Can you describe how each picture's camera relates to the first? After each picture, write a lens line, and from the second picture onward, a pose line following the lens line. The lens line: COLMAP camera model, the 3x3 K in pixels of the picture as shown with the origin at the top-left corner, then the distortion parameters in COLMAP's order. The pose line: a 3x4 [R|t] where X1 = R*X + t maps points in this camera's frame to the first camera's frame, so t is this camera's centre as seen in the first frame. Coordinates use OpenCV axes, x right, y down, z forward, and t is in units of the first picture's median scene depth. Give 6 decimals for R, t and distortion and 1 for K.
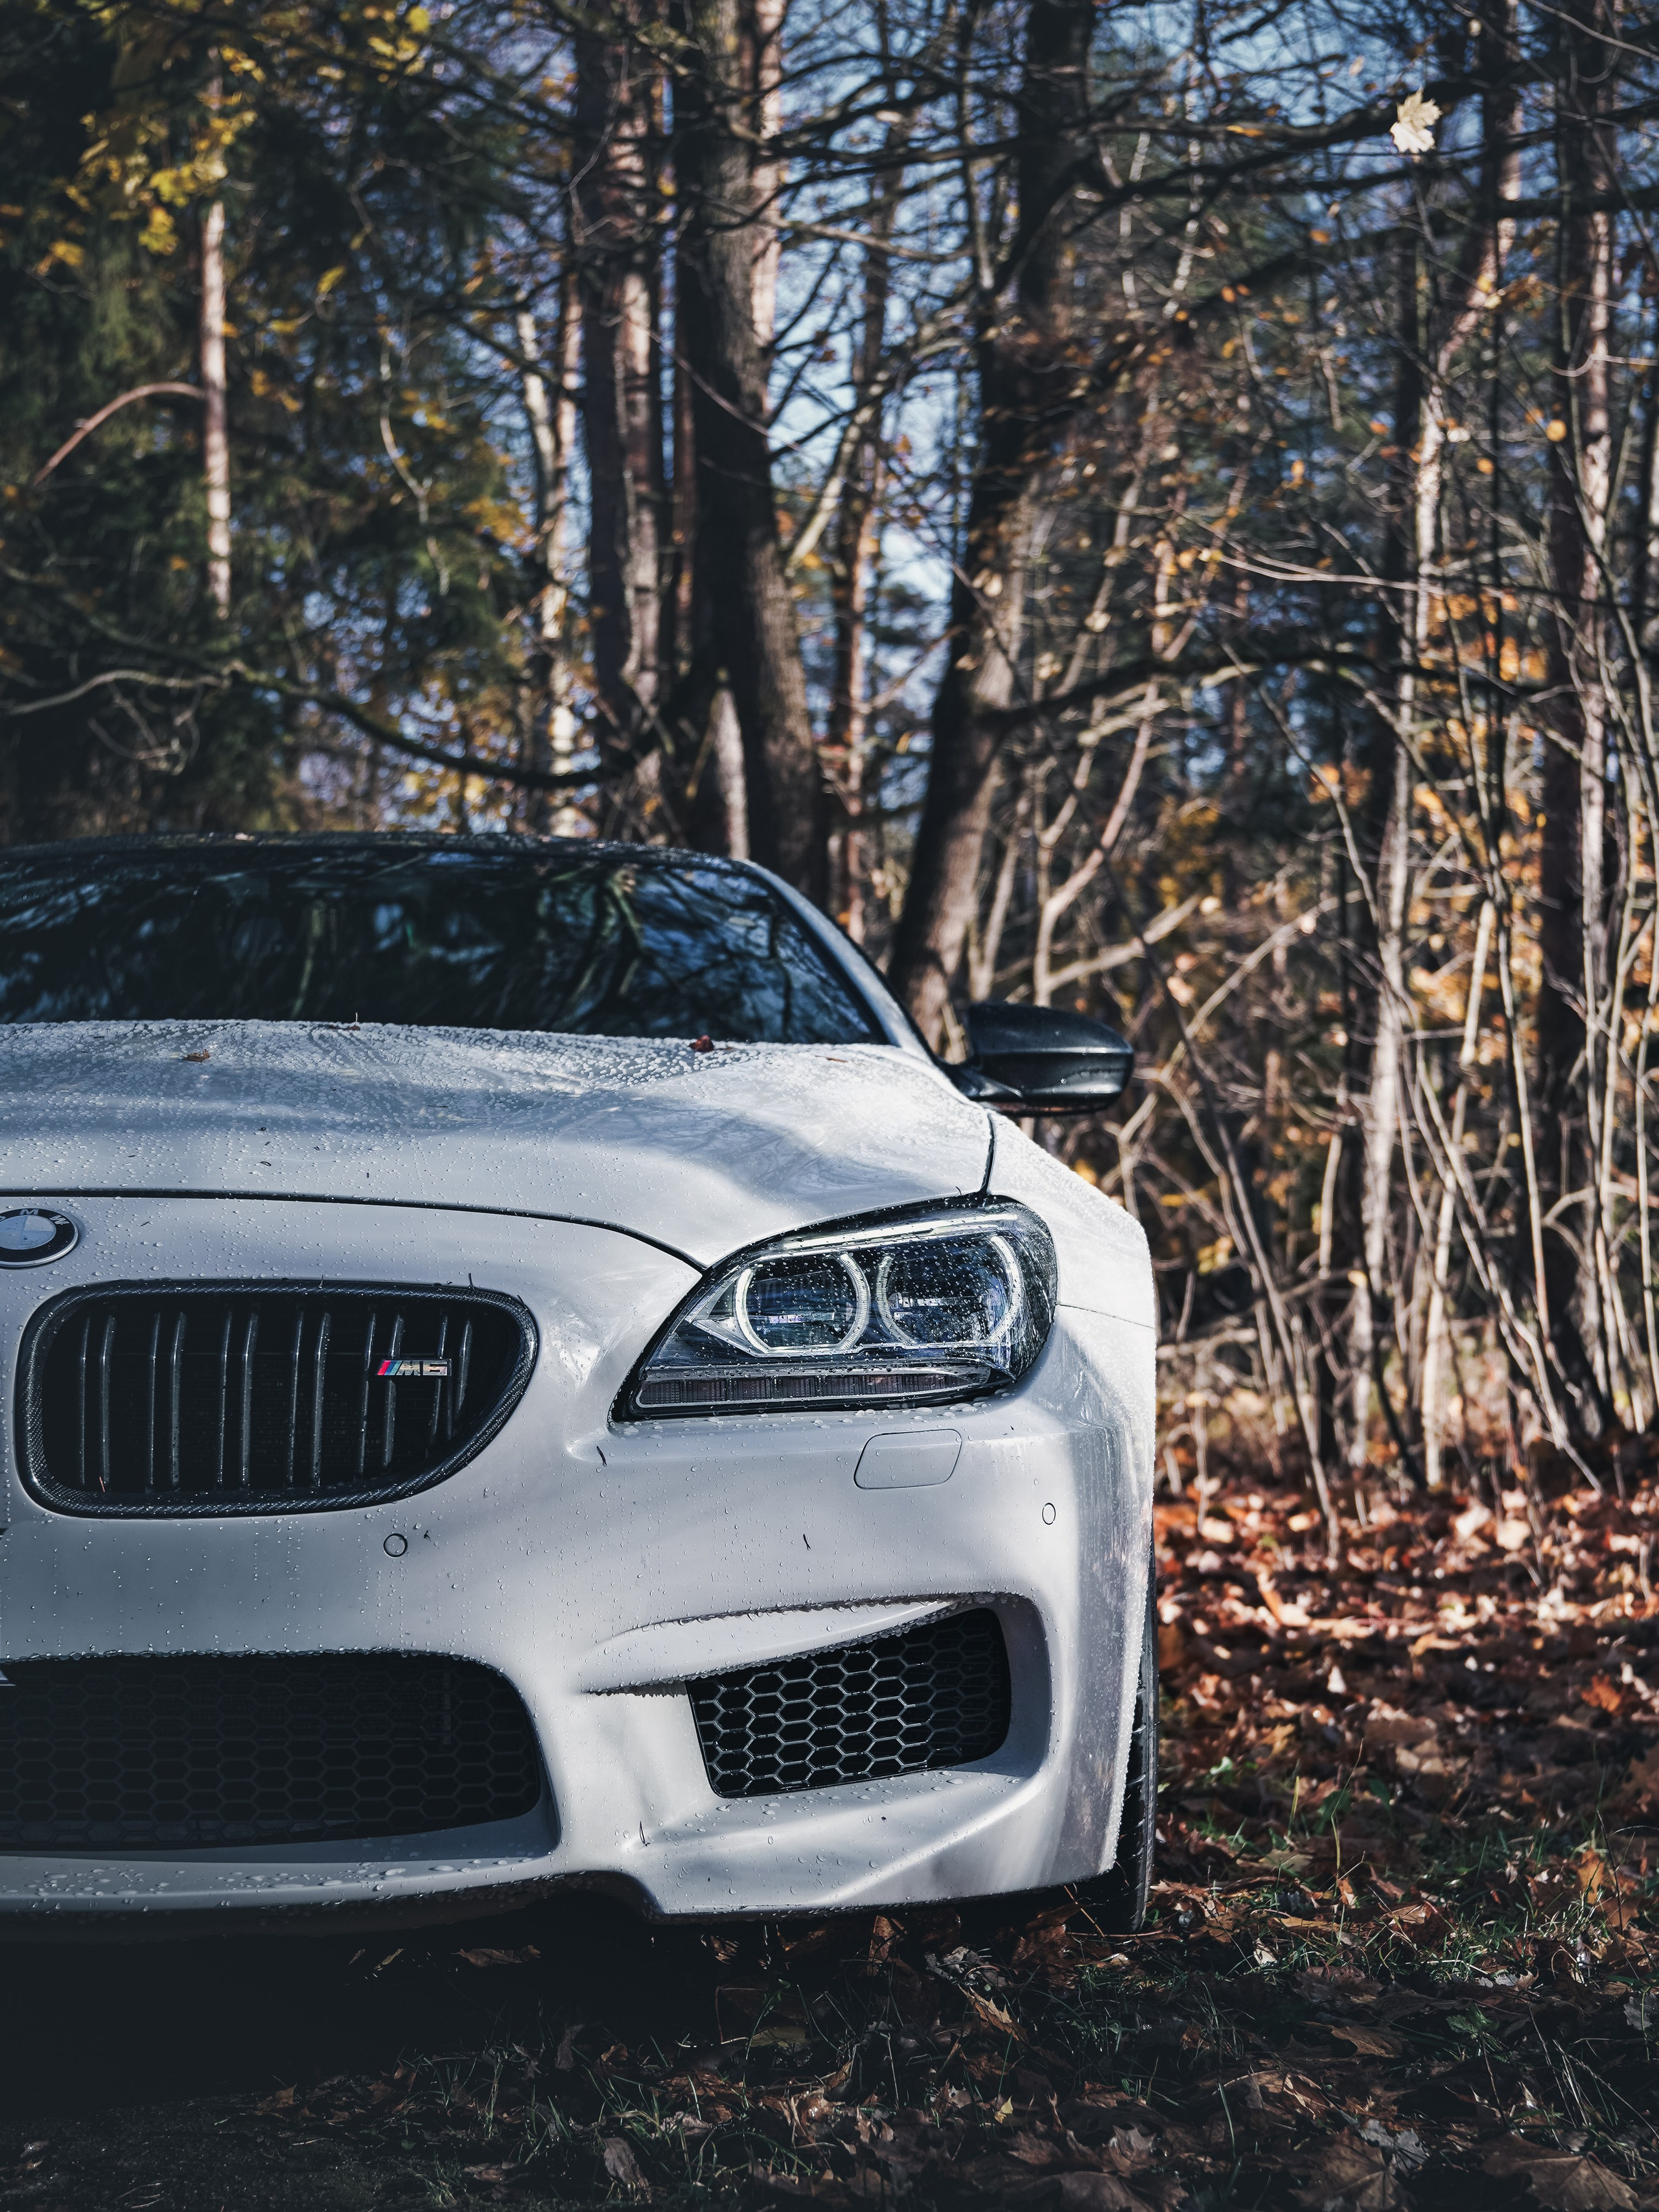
lens RADIAL K [[3316.8, 0, 829.5], [0, 3316.8, 1106.0], [0, 0, 1]] dist [-0.009229, -0.063993]
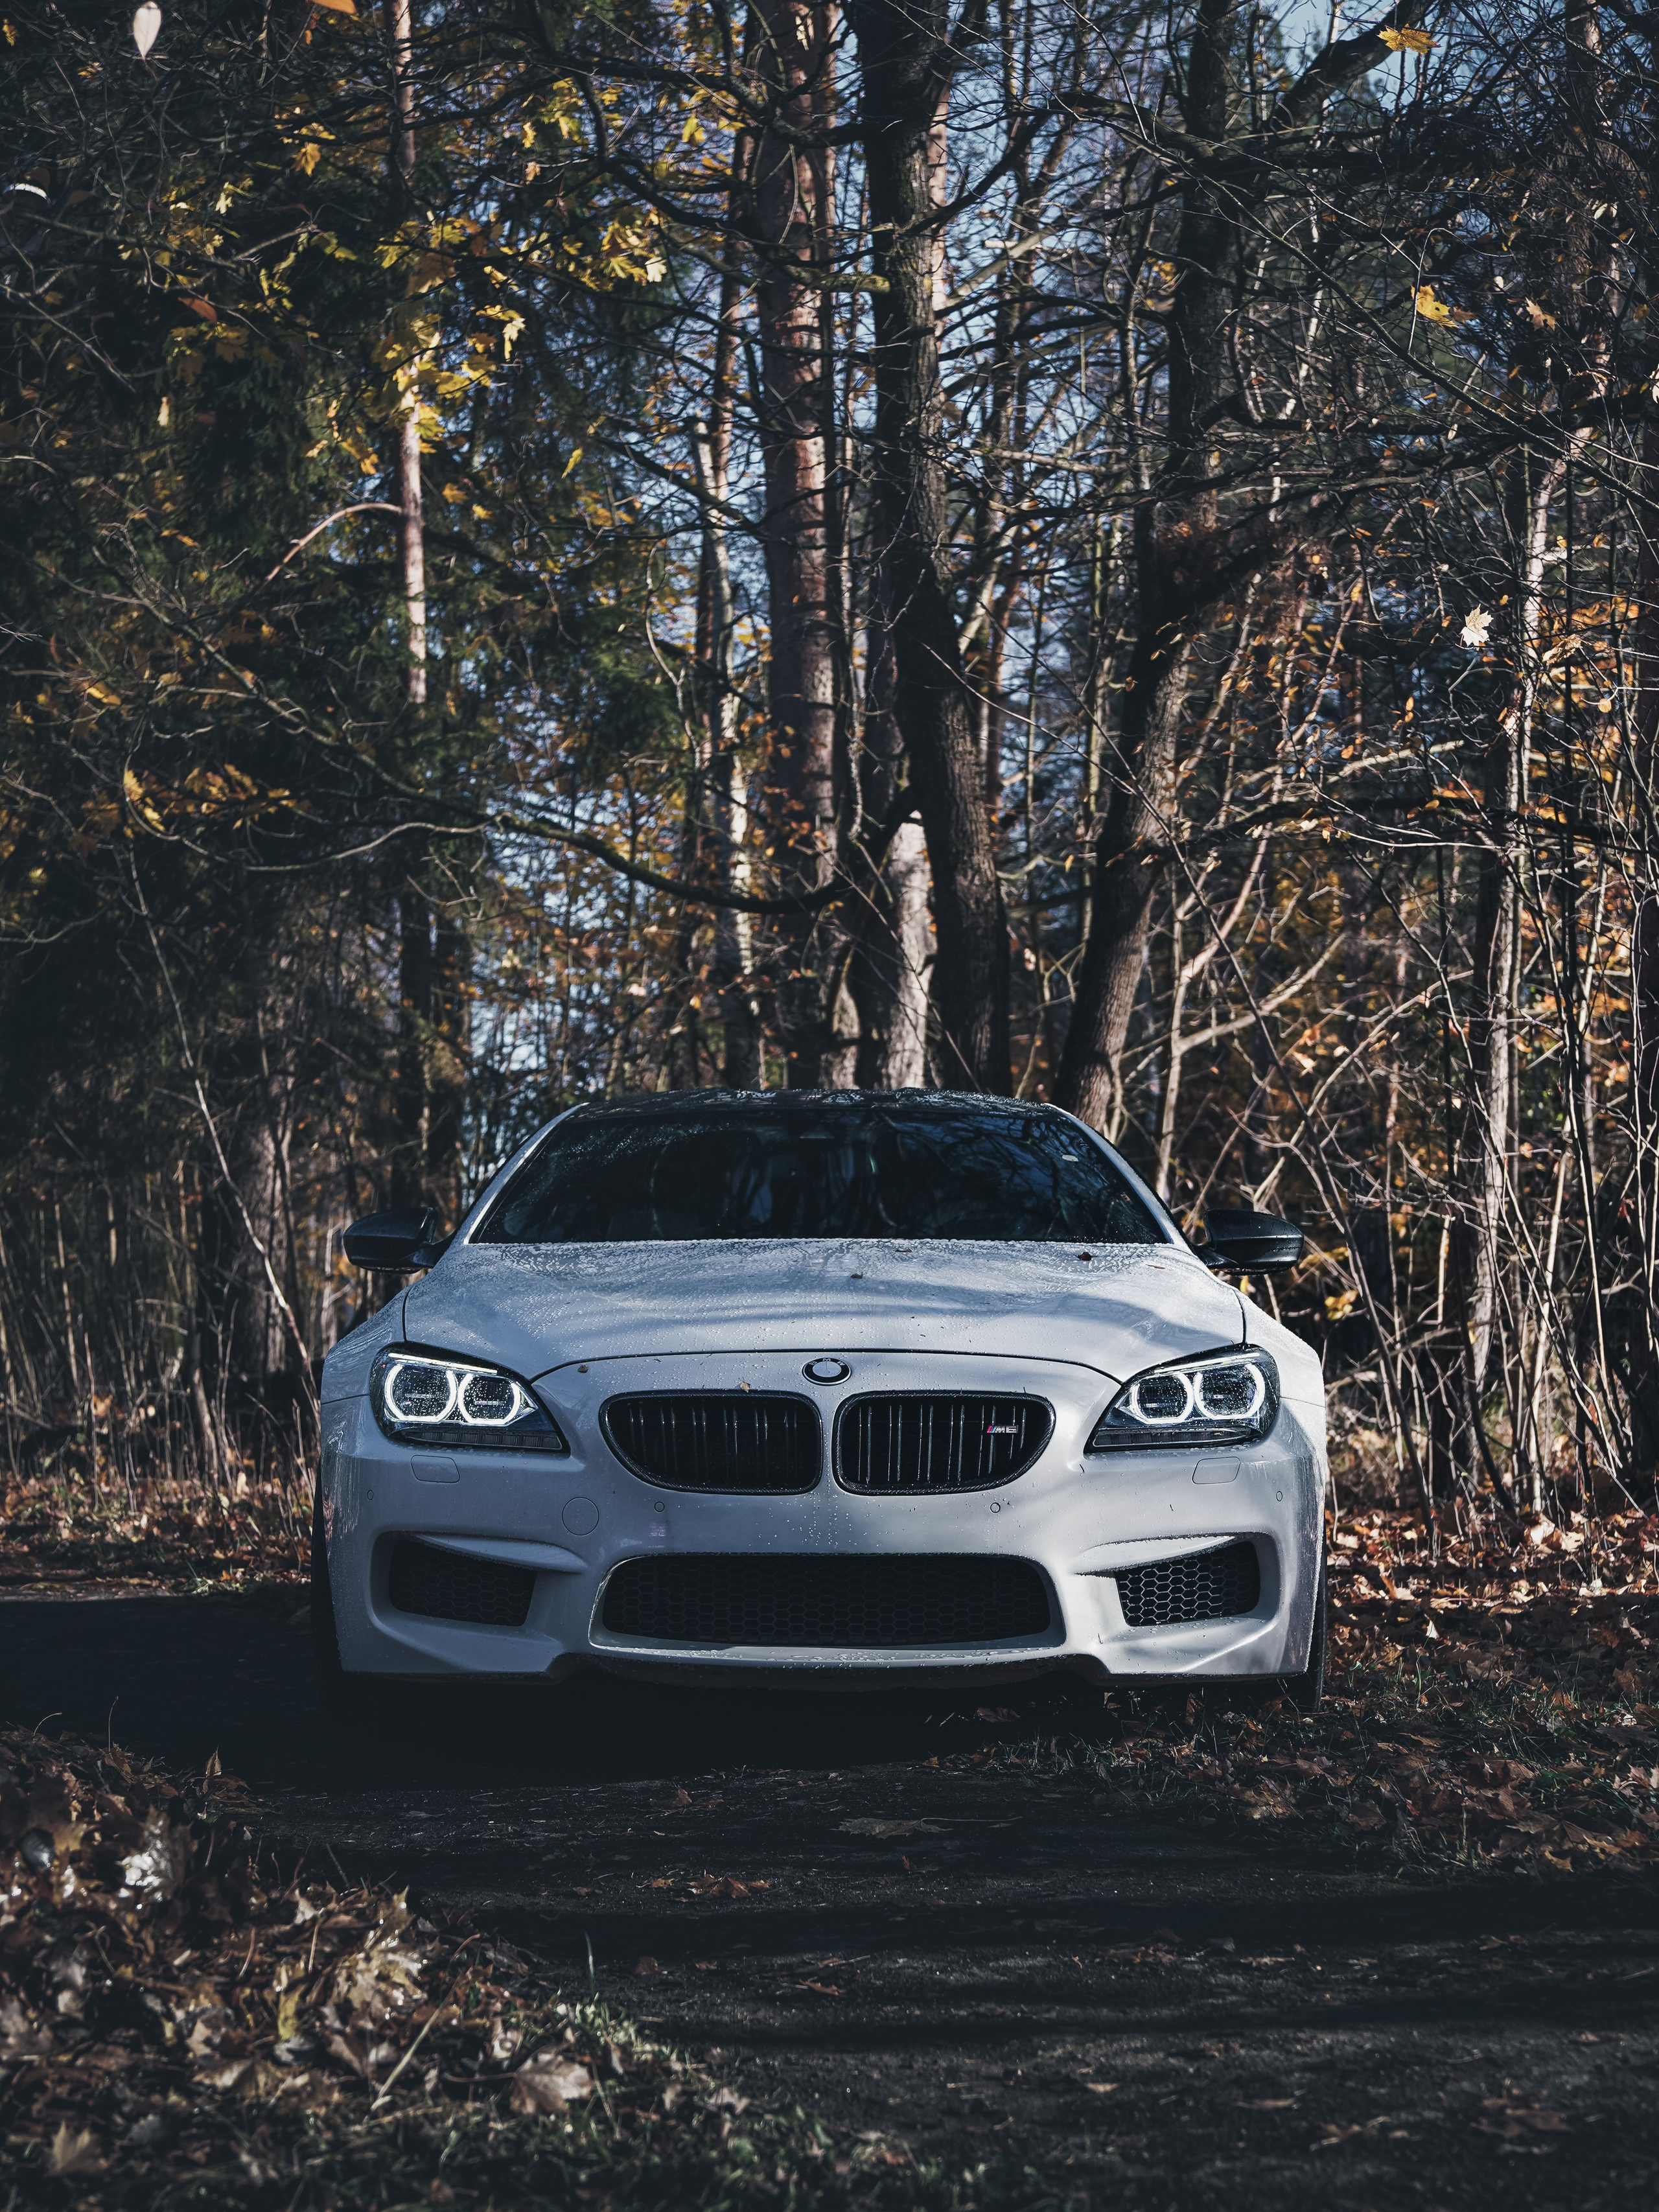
lens RADIAL K [[3734.3, 0, 829.5], [0, 3734.3, 1106.0], [0, 0, 1]] dist [0.037236, 0.070925]
pose [[0.999837, -0.002484, -0.017911, -0.168893], [0.002494, 0.999997, 0.000532, -0.123341], [0.017909, -0.000576, 0.999839, -1.333617]]
